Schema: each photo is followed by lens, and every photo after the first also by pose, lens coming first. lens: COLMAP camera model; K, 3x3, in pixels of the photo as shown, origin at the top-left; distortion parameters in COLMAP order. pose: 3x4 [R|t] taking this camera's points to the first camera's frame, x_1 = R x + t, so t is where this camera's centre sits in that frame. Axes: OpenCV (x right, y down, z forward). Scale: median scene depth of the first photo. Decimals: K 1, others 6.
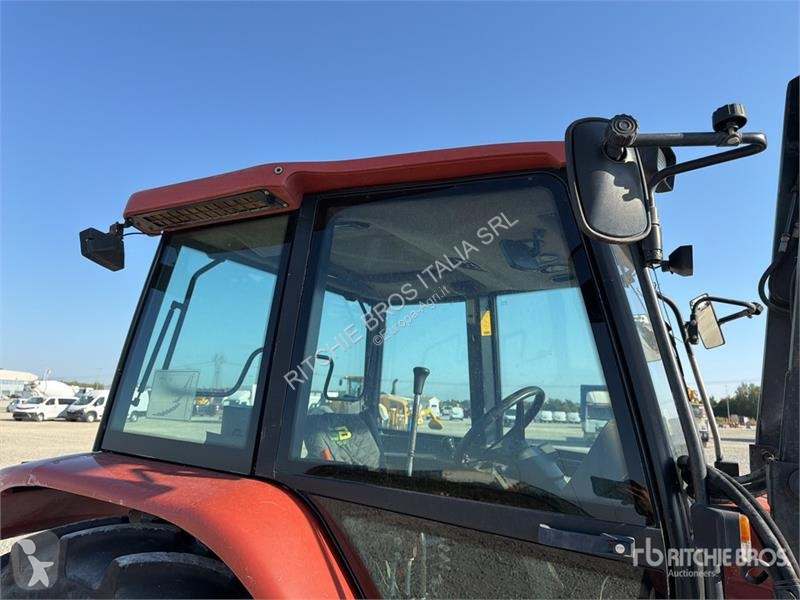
lens RADIAL K [[573.8, 0, 398.0], [0, 573.8, 306.1], [0, 0, 1]] dist [0.036044, -0.051481]
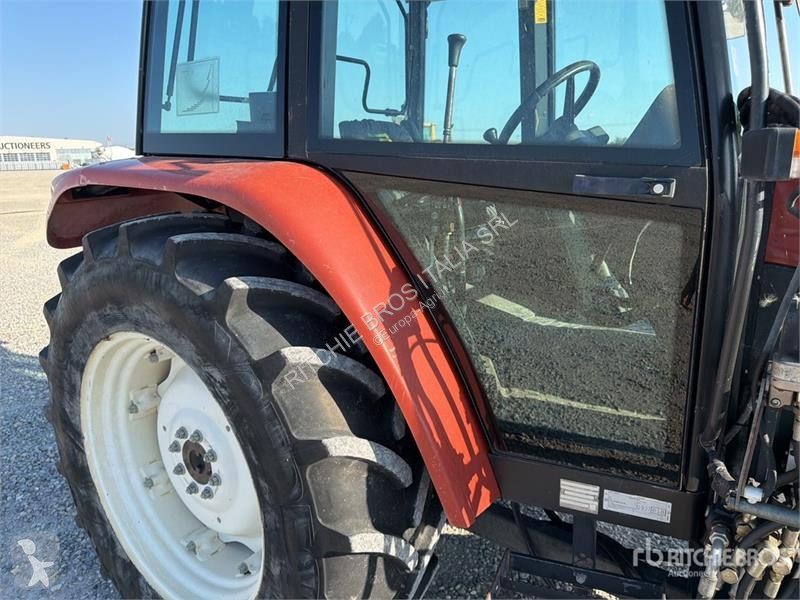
lens RADIAL K [[573.8, 0, 403.3], [0, 573.8, 303.7], [0, 0, 1]] dist [0.036044, -0.051481]
pose [[0.994499, -0.028317, -0.100843, 0.029558], [0.067075, 0.911635, 0.405490, 0.096557], [0.080450, -0.410024, 0.908520, 0.008638]]
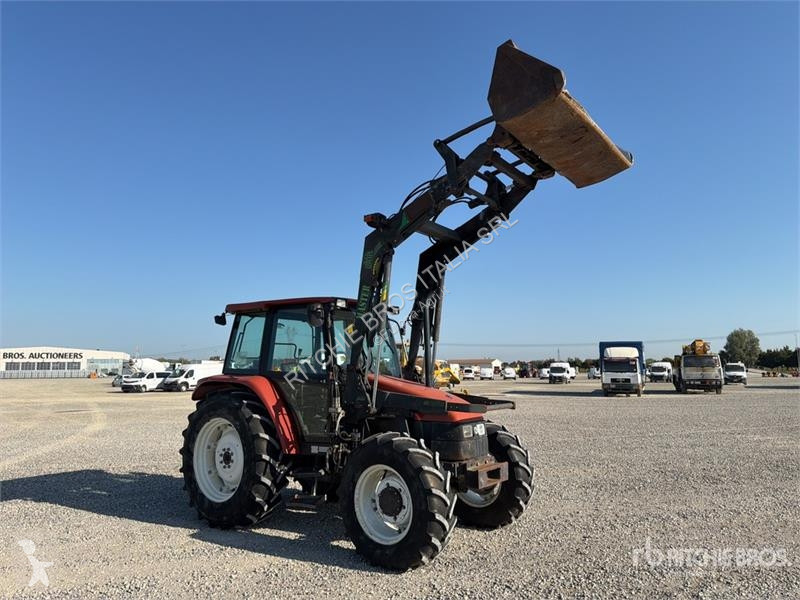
lens RADIAL K [[573.8, 0, 408.5], [0, 573.8, 291.3], [0, 0, 1]] dist [0.036044, -0.051481]
pose [[0.993837, -0.052767, -0.097487, 0.976779], [0.056171, 0.997892, 0.032508, -0.310104], [0.095566, -0.037784, 0.994706, -2.358570]]
